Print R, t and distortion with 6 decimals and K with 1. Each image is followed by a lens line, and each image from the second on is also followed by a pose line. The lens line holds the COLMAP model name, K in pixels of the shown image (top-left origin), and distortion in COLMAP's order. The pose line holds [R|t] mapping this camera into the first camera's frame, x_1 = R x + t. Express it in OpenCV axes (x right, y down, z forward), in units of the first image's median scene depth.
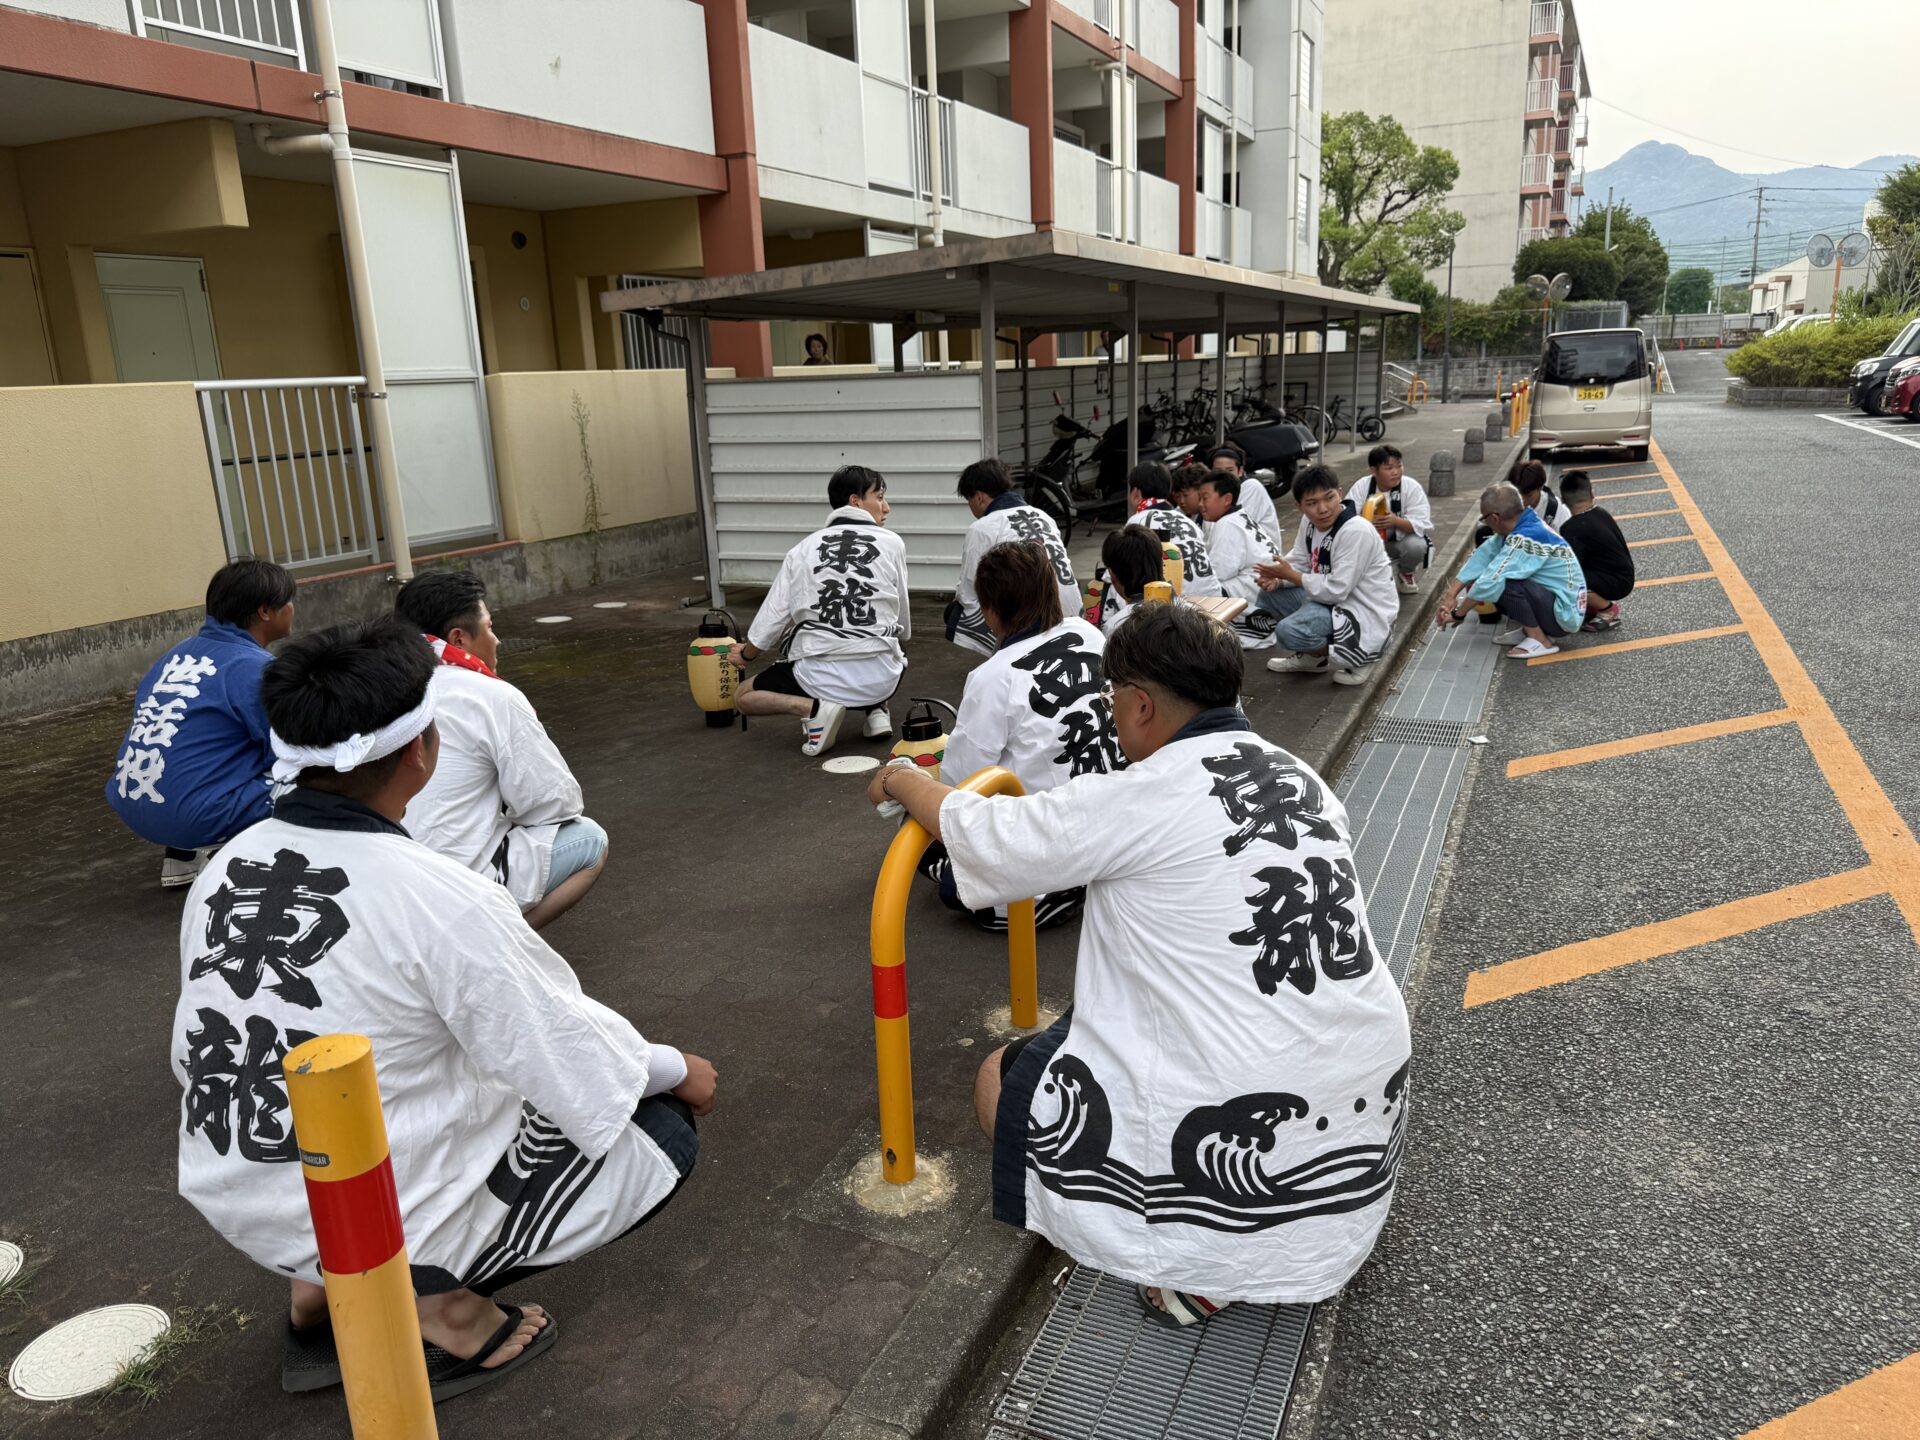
lens RADIAL K [[1365.1, 0, 960.0], [0, 1365.1, 720.0], [0, 0, 1]] dist [0.000363, -0.007944]
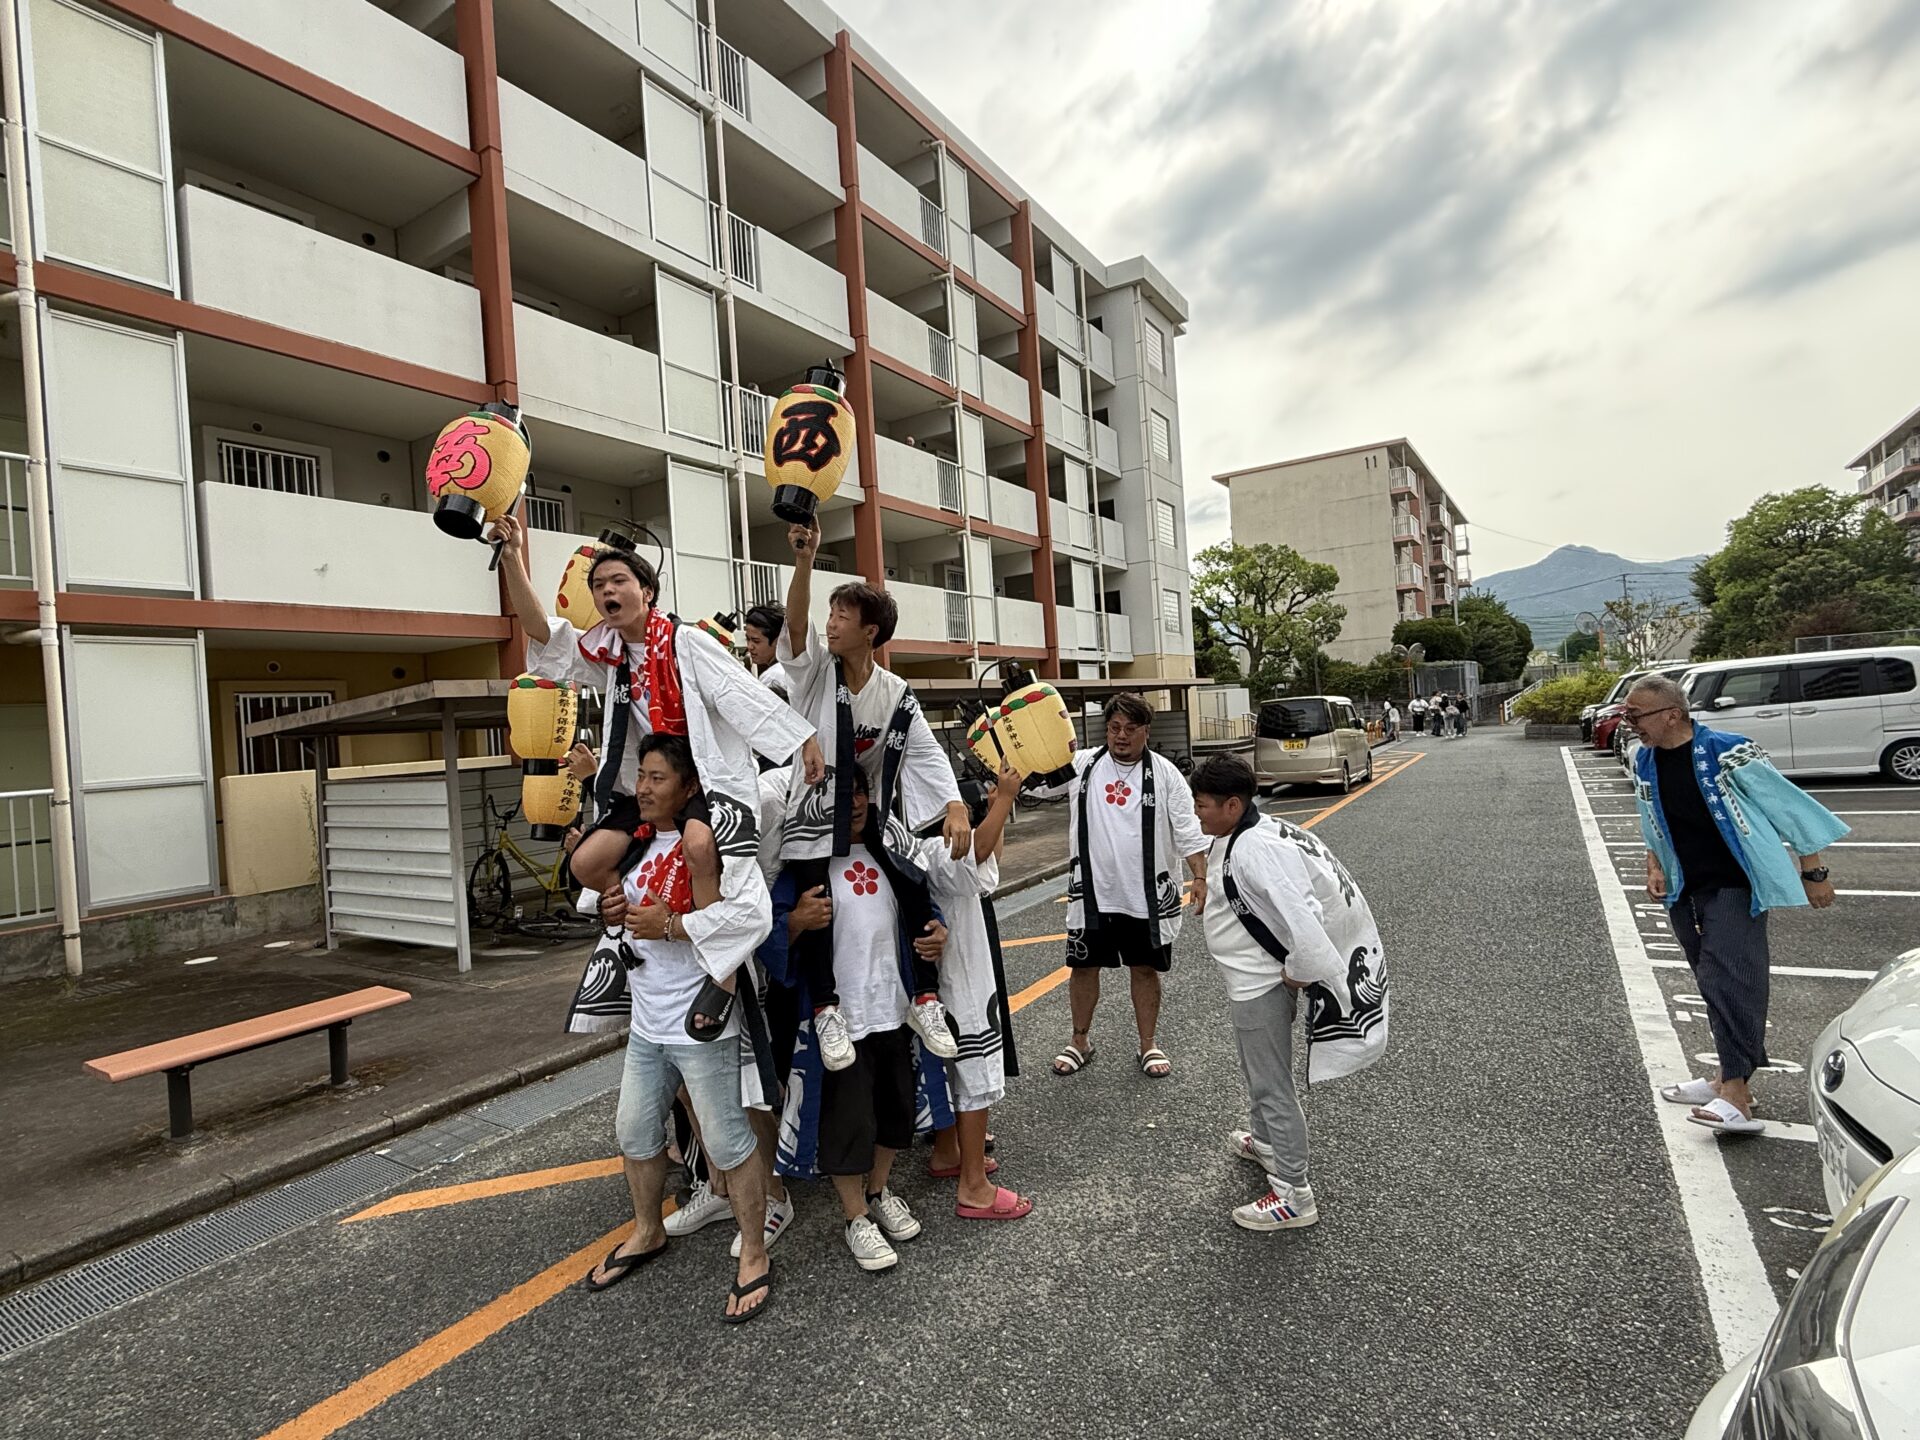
lens RADIAL K [[923.6, 0, 954.9], [0, 923.6, 718.5], [0, 0, 1]] dist [0.000780, -0.000061]
pose [[0.989176, -0.022229, -0.145042, 0.243832], [-0.013210, 0.970954, -0.238900, -0.041882], [0.146140, 0.238231, 0.960151, 0.079268]]
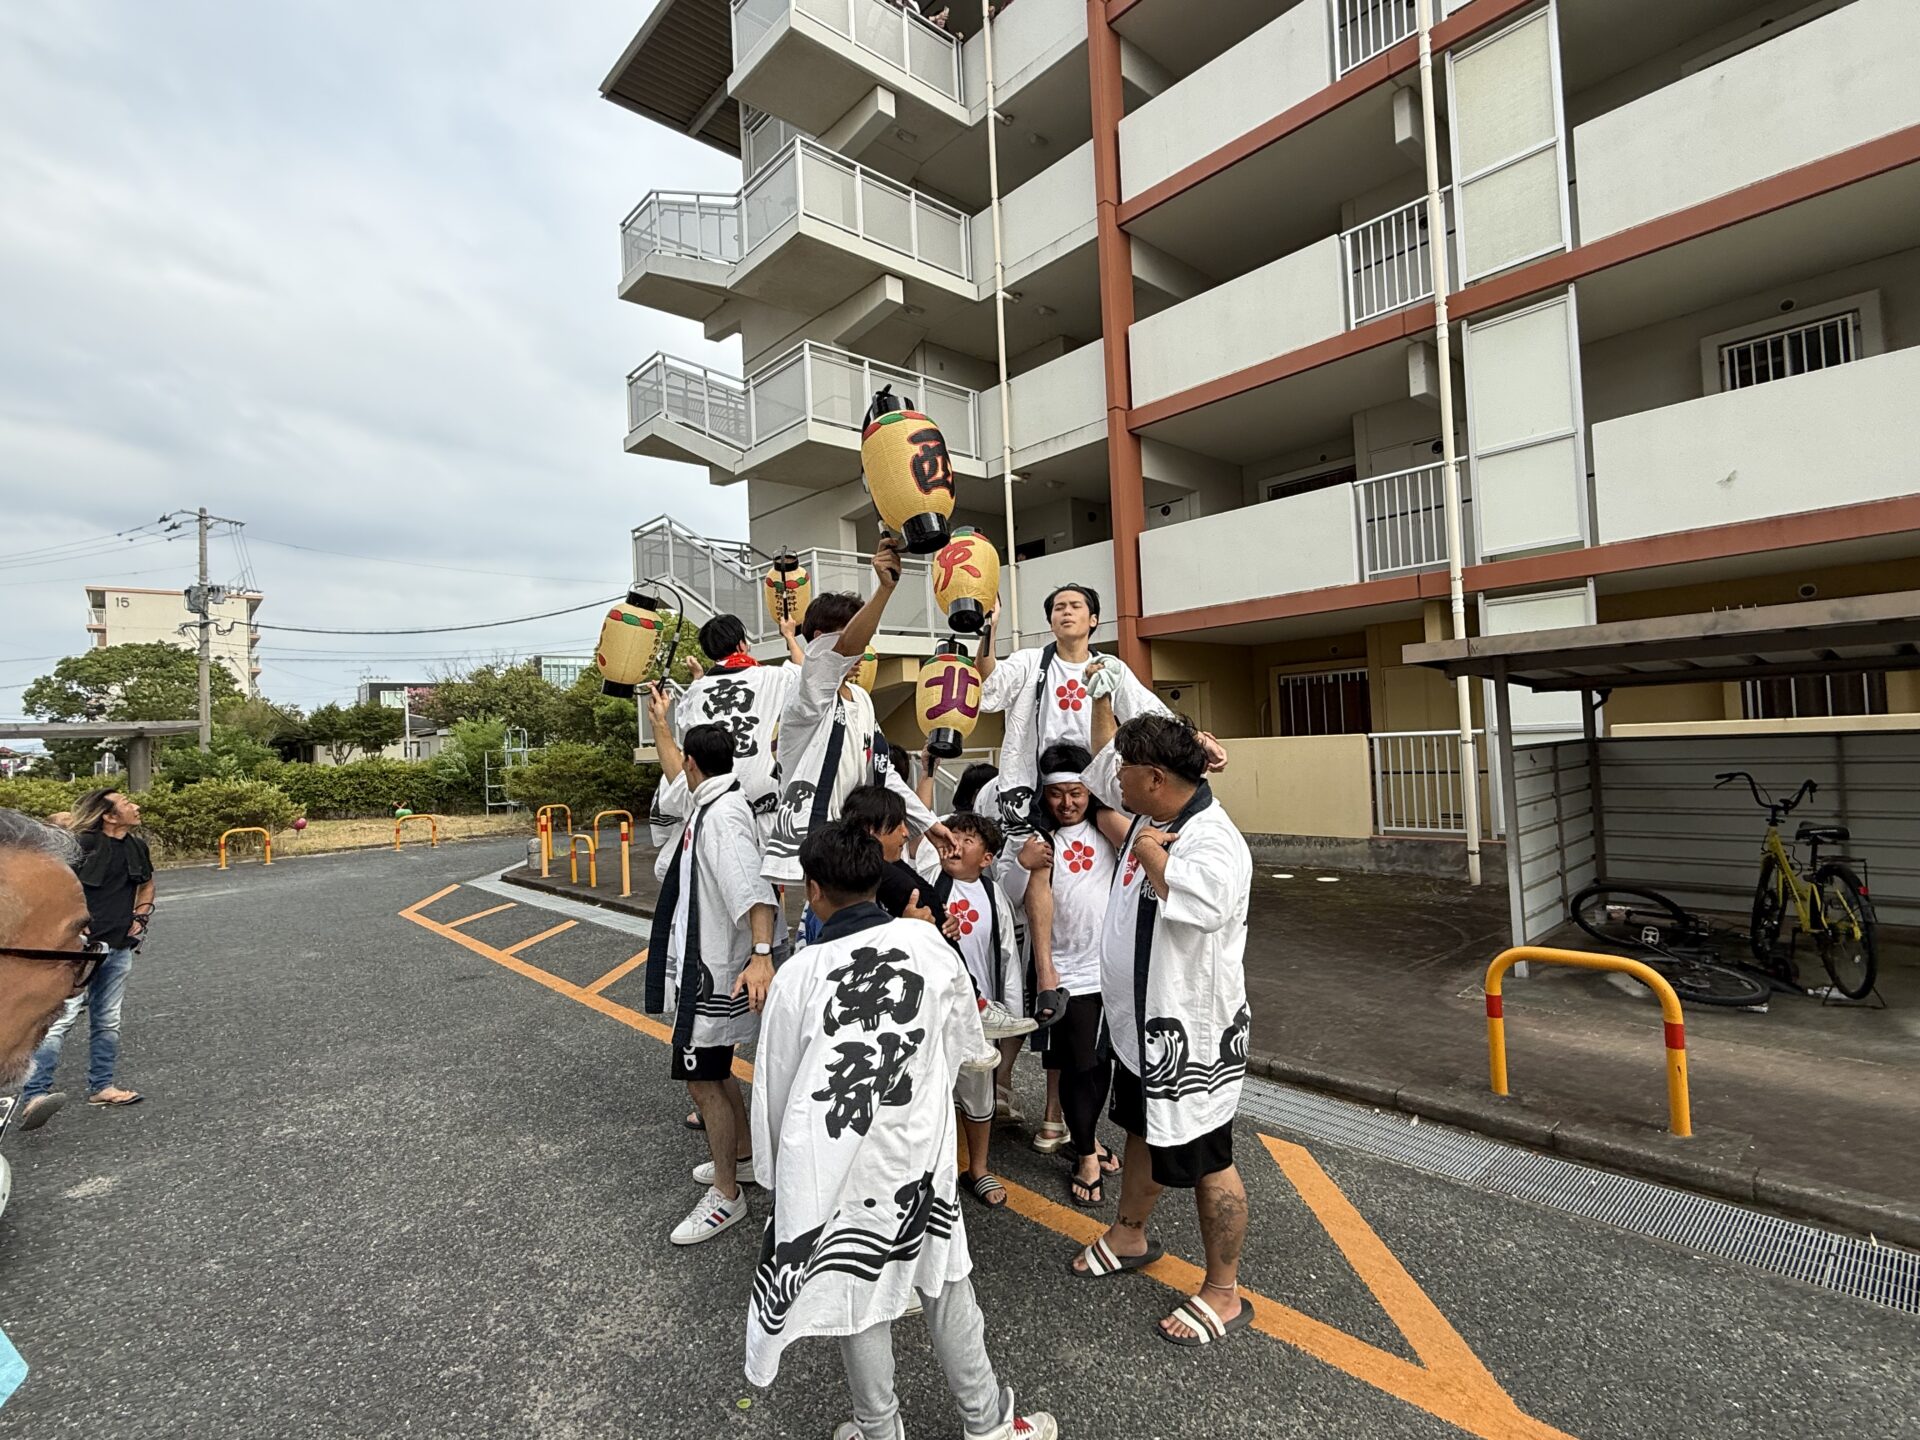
lens RADIAL K [[923.6, 0, 954.9], [0, 923.6, 718.5], [0, 0, 1]] dist [0.000780, -0.000061]
pose [[-0.399414, 0.035829, -0.916070, 0.348158], [-0.166828, 0.979712, 0.111056, -0.112912], [0.901464, 0.197183, -0.385334, 0.338308]]
